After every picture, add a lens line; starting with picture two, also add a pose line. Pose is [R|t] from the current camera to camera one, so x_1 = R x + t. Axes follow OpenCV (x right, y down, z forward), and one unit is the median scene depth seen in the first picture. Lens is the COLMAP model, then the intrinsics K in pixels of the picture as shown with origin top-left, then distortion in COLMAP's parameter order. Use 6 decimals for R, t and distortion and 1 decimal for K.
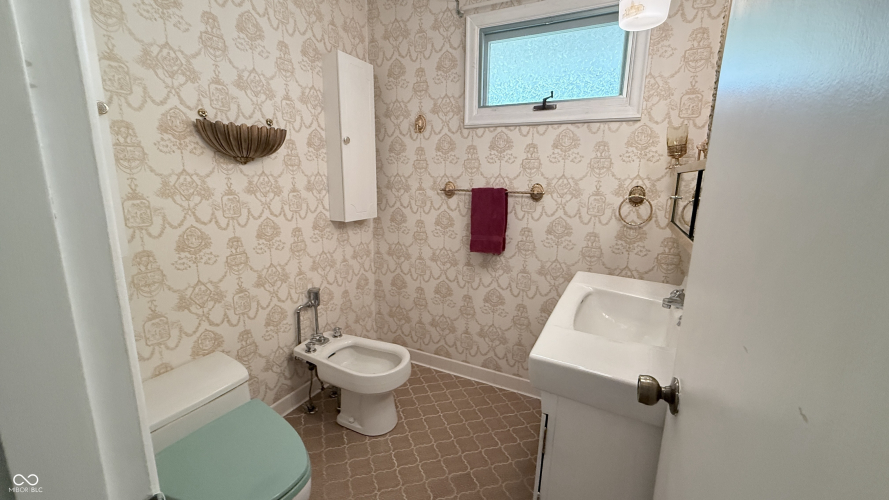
lens RADIAL K [[355.3, 0, 442.6], [0, 355.3, 249.1], [0, 0, 1]] dist [-0.001968, 0.000106]
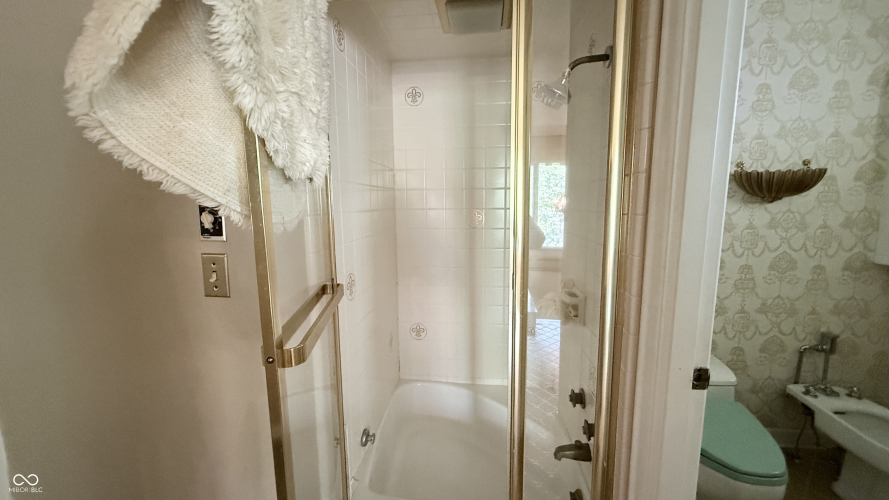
lens RADIAL K [[355.3, 0, 442.6], [0, 355.3, 249.6], [0, 0, 1]] dist [-0.001968, 0.000106]
pose [[0.349596, 0.108041, -0.930650, 0.128412], [-0.172159, 0.983823, 0.049543, 0.027791], [0.920947, 0.142899, 0.362541, -0.310040]]
